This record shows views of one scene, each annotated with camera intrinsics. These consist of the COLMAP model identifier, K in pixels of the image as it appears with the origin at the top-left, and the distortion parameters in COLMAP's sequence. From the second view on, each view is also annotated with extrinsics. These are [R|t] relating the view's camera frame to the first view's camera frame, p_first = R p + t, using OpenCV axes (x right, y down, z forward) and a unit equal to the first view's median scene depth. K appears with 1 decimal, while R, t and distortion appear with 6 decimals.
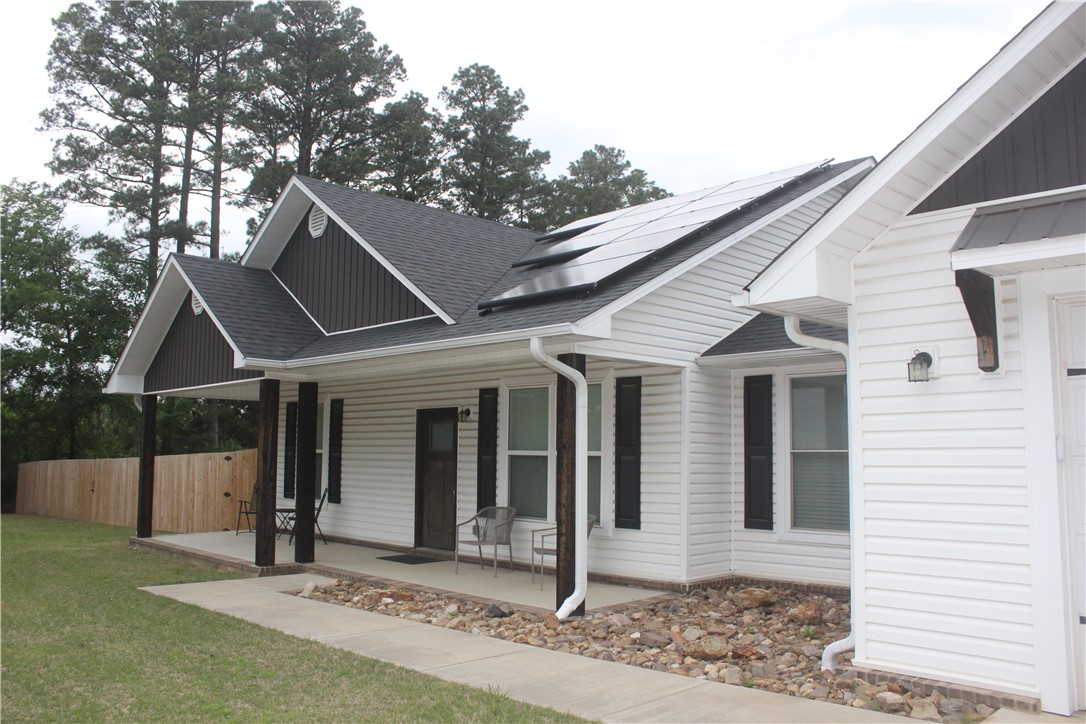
lens RADIAL K [[894.3, 0, 542.3], [0, 894.3, 365.0], [0, 0, 1]] dist [-0.145608, 0.102384]
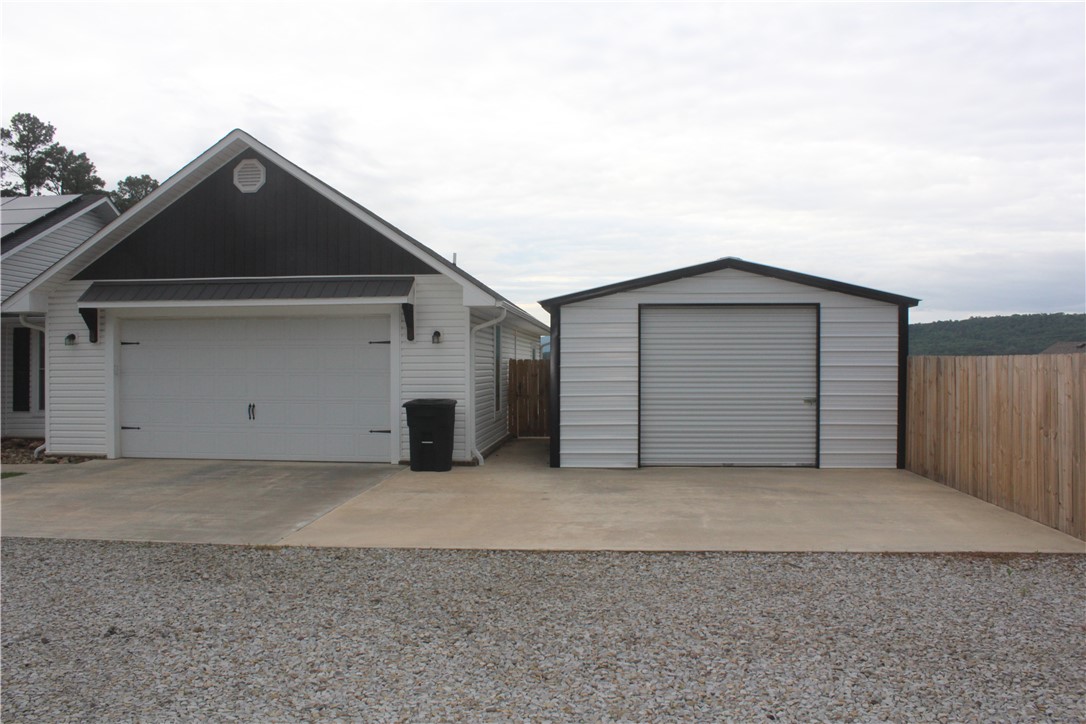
lens RADIAL K [[894.3, 0, 533.3], [0, 894.3, 364.3], [0, 0, 1]] dist [-0.145608, 0.102384]
pose [[0.754115, -0.009943, 0.656667, -0.090926], [-0.056288, 0.995228, 0.079710, -0.081502], [-0.654326, -0.097073, 0.749956, -0.735510]]
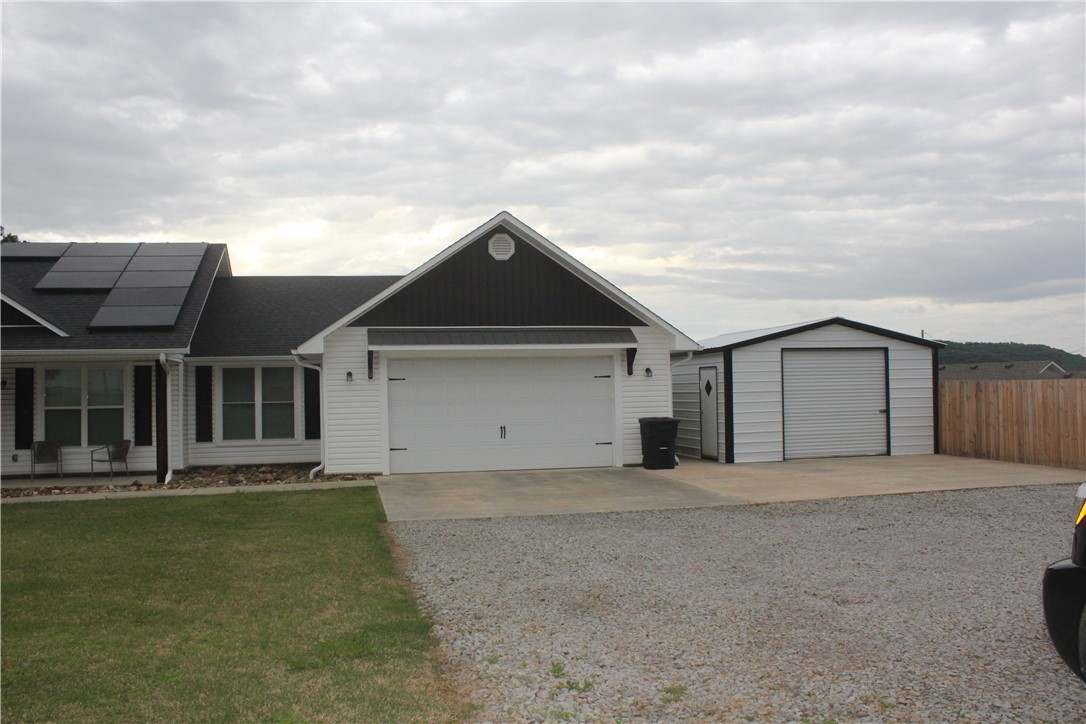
lens RADIAL K [[894.3, 0, 531.9], [0, 894.3, 365.8], [0, 0, 1]] dist [-0.145608, 0.102384]
pose [[0.525368, 0.004253, 0.850865, -0.754409], [-0.060202, 0.997667, 0.032185, -0.069372], [-0.848743, -0.068132, 0.524398, -0.482749]]
